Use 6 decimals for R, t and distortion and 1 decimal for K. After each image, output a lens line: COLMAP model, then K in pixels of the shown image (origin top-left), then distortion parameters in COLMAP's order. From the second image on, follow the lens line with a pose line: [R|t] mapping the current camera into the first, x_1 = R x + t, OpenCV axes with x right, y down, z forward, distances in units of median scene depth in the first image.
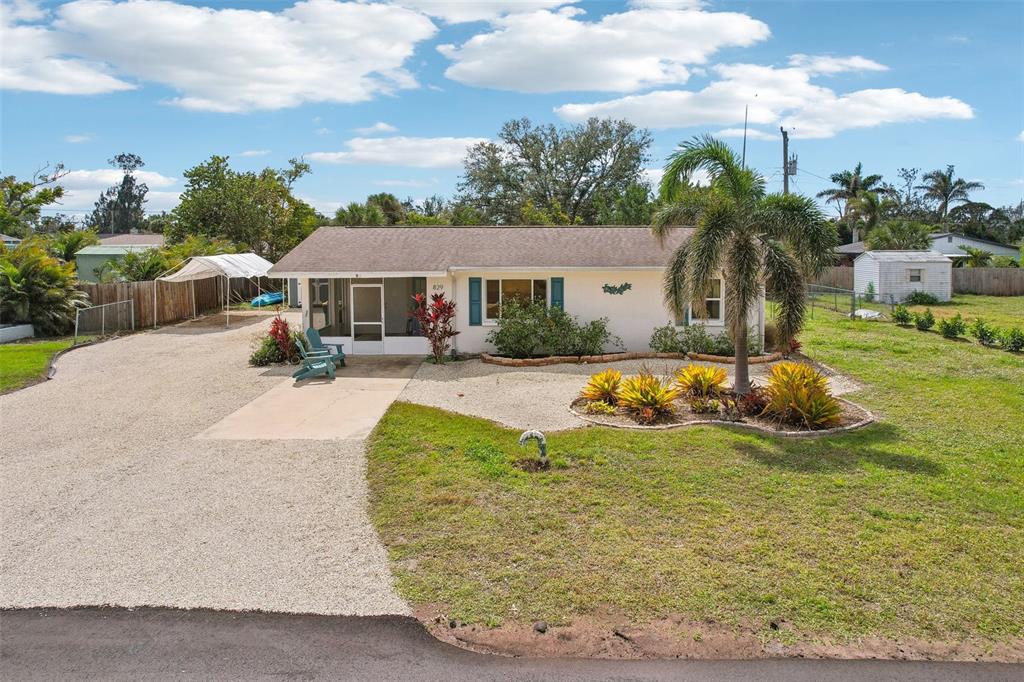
lens RADIAL K [[650.2, 0, 515.6], [0, 650.2, 296.0], [0, 0, 1]] dist [-0.042364, 0.020011]
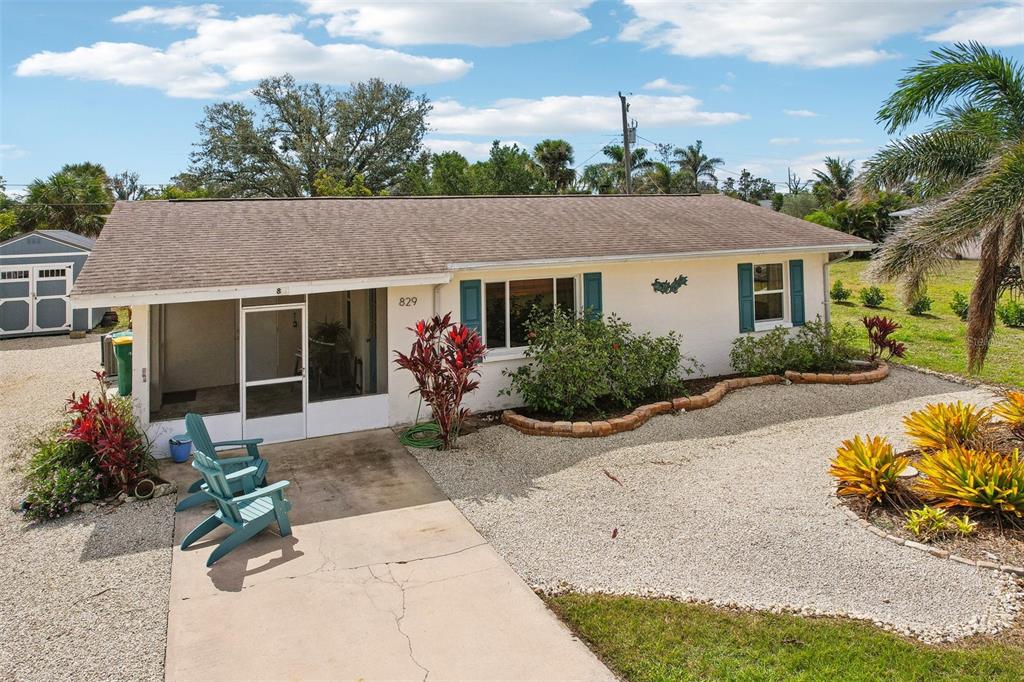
lens RADIAL K [[673.5, 0, 494.6], [0, 673.5, 199.1], [0, 0, 1]] dist [-0.022678, 0.008152]
pose [[0.916655, -0.010726, 0.399535, -0.280773], [0.057458, 0.992793, -0.105172, -0.035992], [-0.395527, 0.119363, 0.910665, 0.426126]]
